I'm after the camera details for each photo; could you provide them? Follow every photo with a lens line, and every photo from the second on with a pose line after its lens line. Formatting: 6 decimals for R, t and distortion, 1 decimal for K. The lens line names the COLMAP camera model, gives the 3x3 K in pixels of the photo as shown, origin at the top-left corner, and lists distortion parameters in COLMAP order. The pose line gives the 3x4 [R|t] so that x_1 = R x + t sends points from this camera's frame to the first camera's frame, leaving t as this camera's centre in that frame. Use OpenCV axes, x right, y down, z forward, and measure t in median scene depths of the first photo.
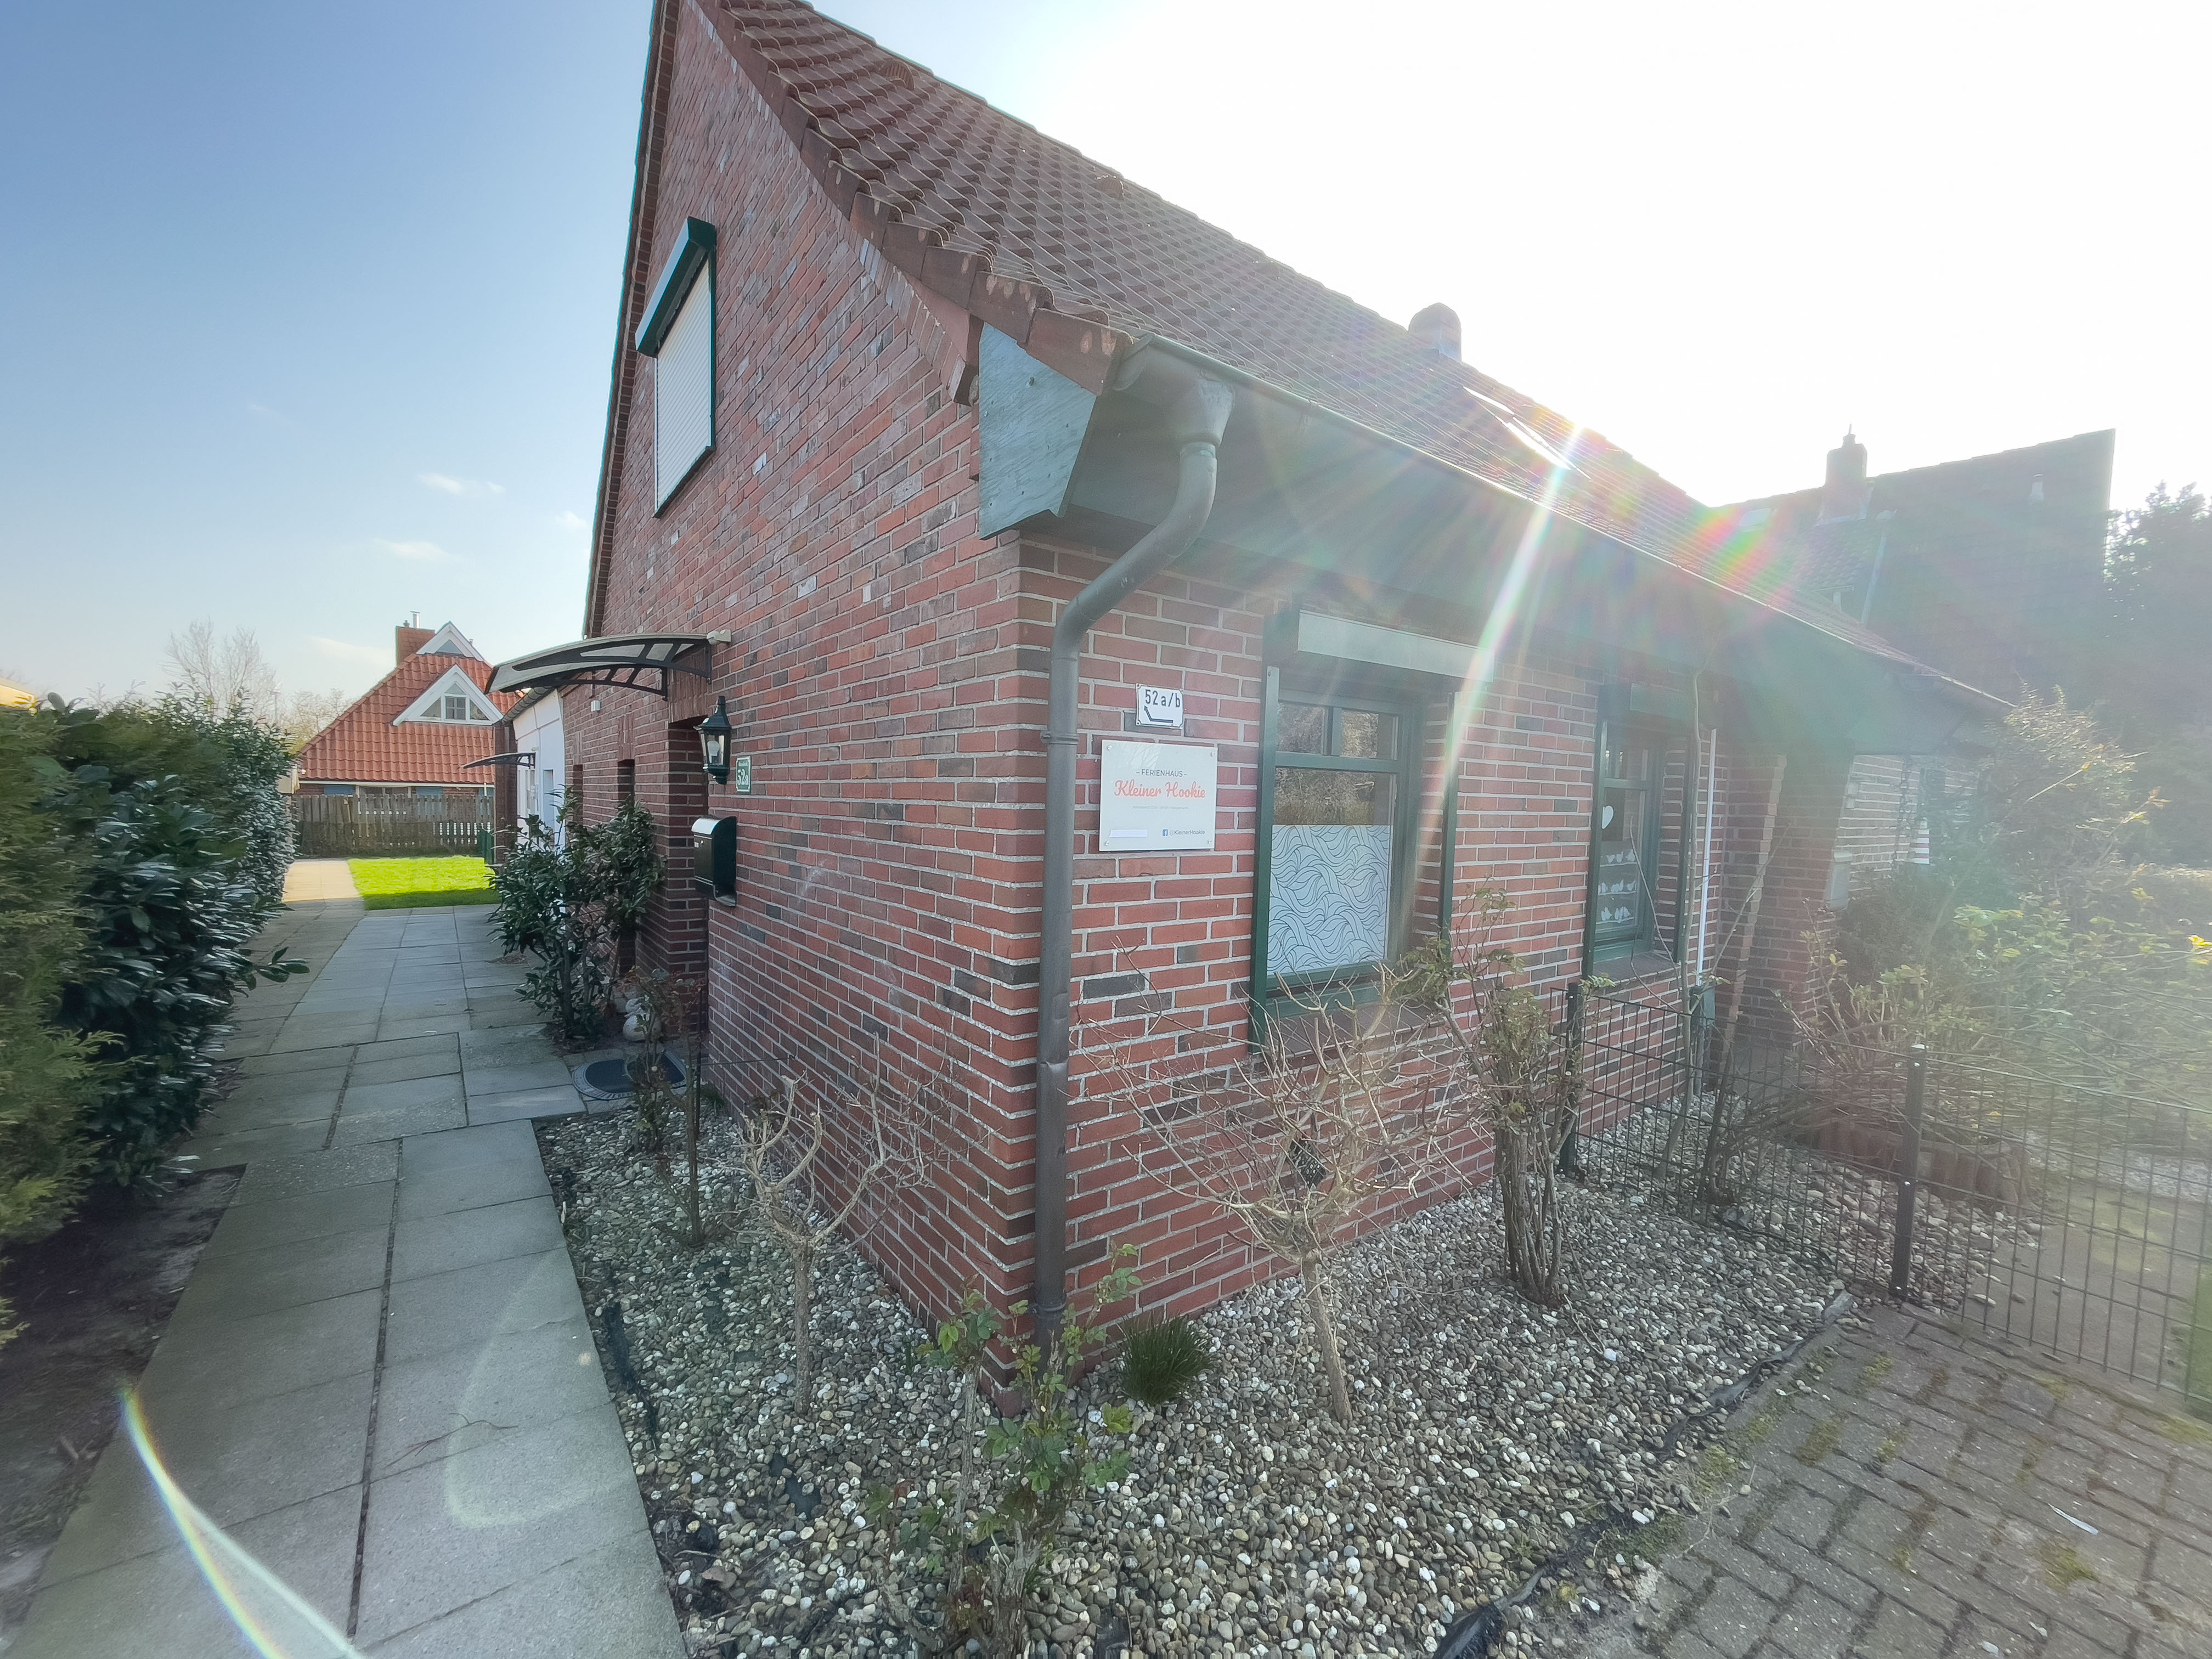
lens RADIAL K [[895.4, 0, 1107.8], [0, 895.4, 836.9], [0, 0, 1]] dist [-0.010021, 0.002893]
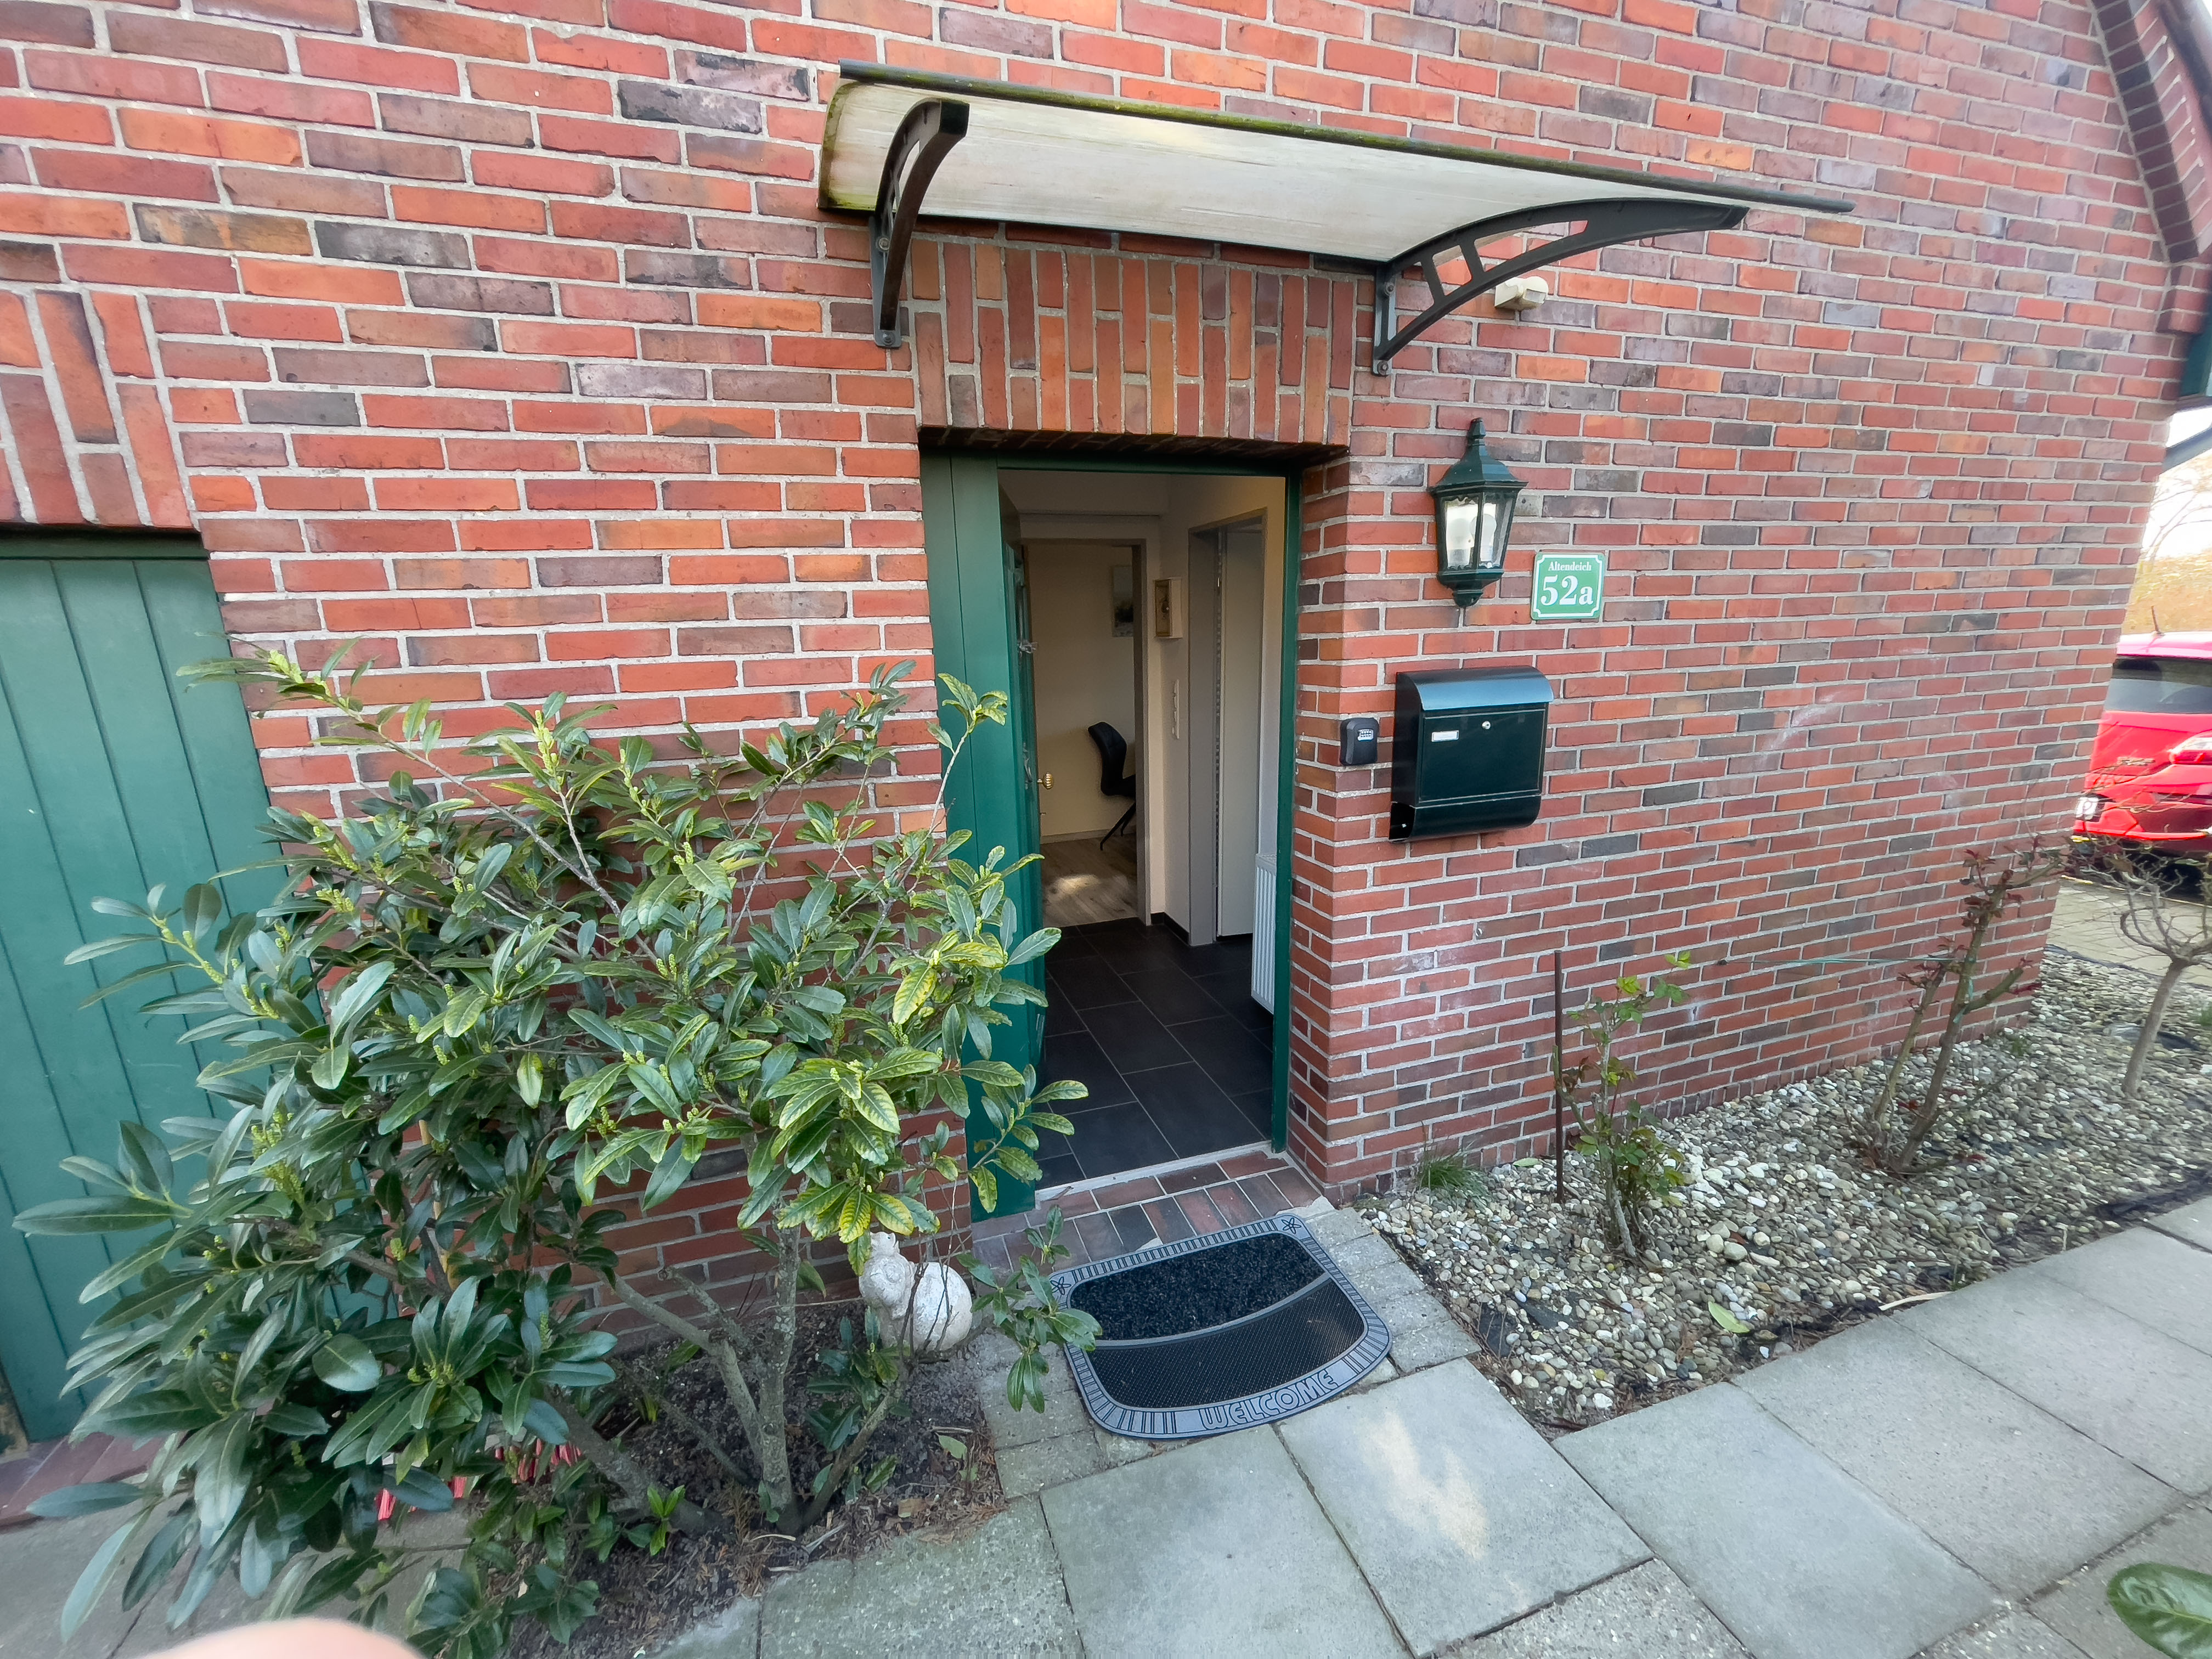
lens RADIAL K [[895.4, 0, 1103.9], [0, 895.4, 835.0], [0, 0, 1]] dist [-0.010021, 0.002893]
pose [[0.324432, -0.256550, 0.910453, -1.523192], [0.076468, 0.966480, 0.245089, -0.115728], [-0.942813, -0.009894, 0.333176, 1.574270]]
